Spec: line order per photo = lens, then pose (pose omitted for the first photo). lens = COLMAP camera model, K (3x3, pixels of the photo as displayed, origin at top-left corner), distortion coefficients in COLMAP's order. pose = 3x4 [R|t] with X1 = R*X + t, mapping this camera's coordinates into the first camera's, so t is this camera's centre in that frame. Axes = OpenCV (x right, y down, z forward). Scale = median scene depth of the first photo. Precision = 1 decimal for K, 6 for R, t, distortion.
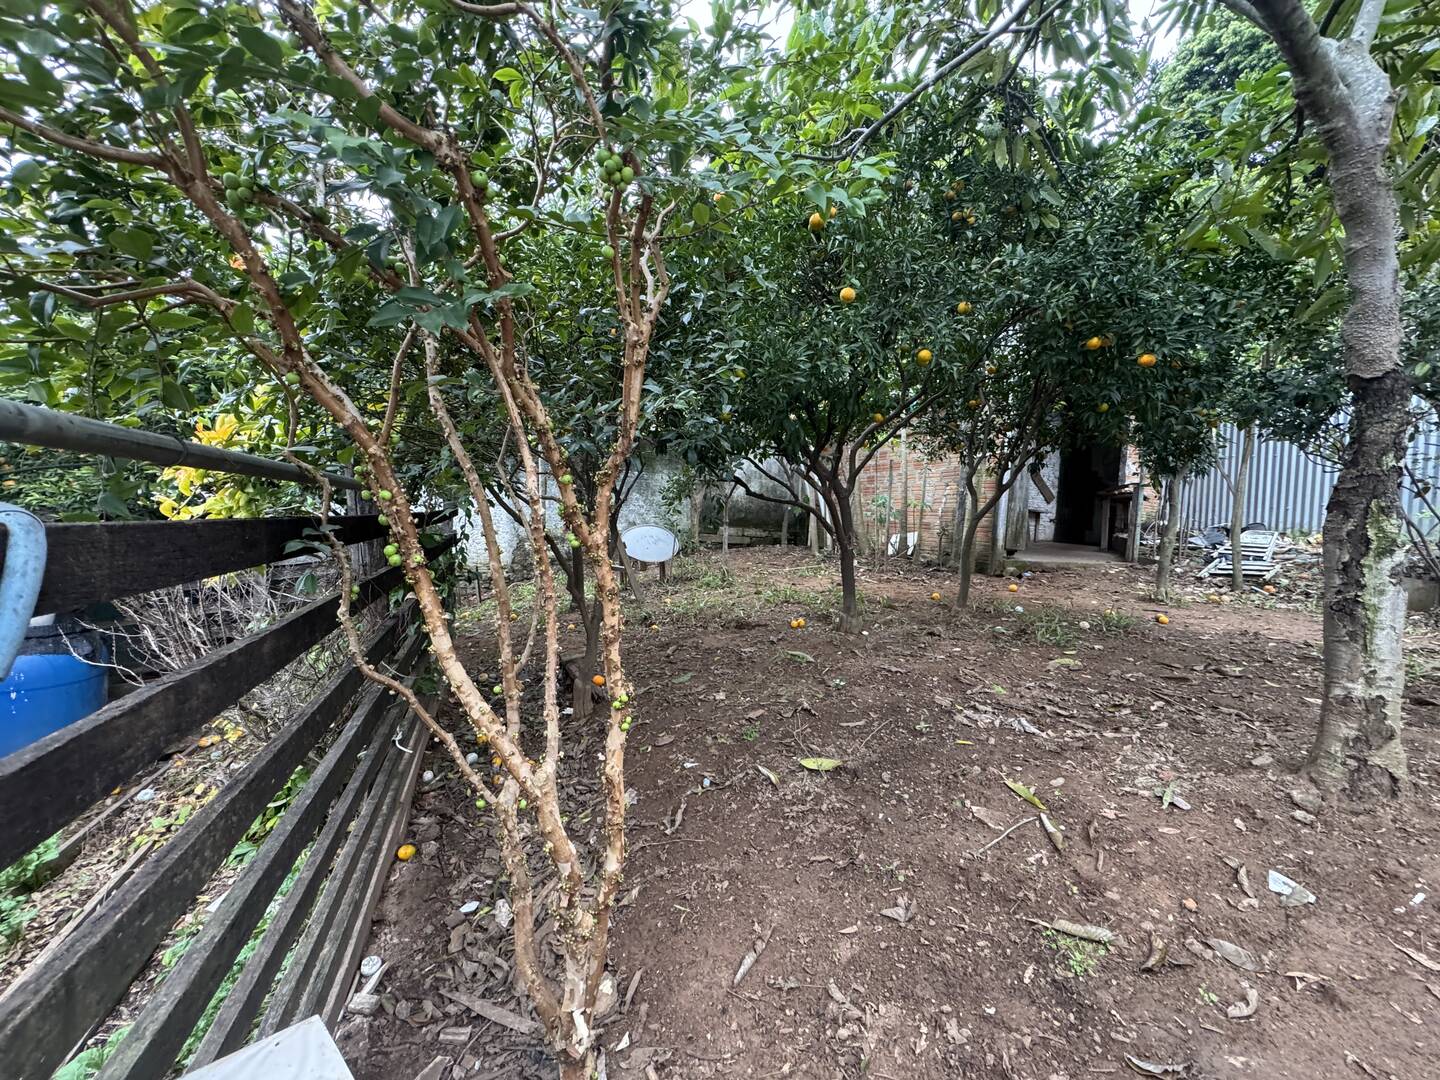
lens RADIAL K [[572.5, 0, 721.1], [0, 572.5, 536.0], [0, 0, 1]] dist [-0.001510, 0.000298]
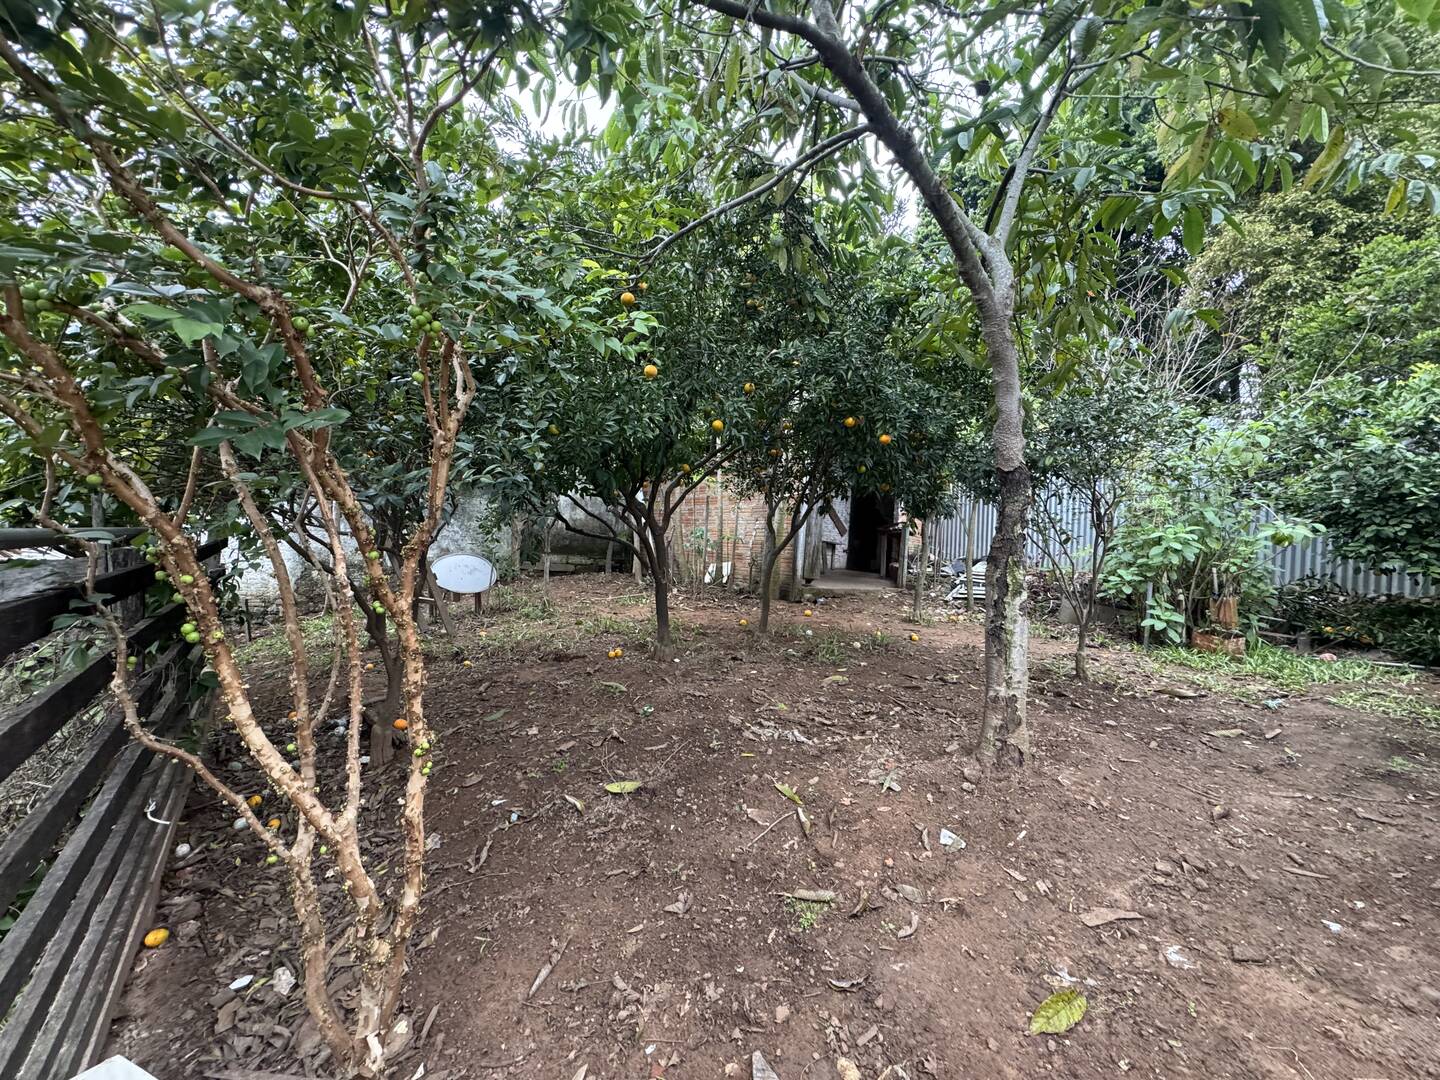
lens RADIAL K [[572.5, 0, 721.1], [0, 572.5, 536.0], [0, 0, 1]] dist [-0.001510, 0.000298]
pose [[0.957269, 0.015629, 0.288778, 0.032946], [-0.004414, 0.999212, -0.039448, -0.051221], [-0.289167, 0.036488, 0.956583, -0.152789]]
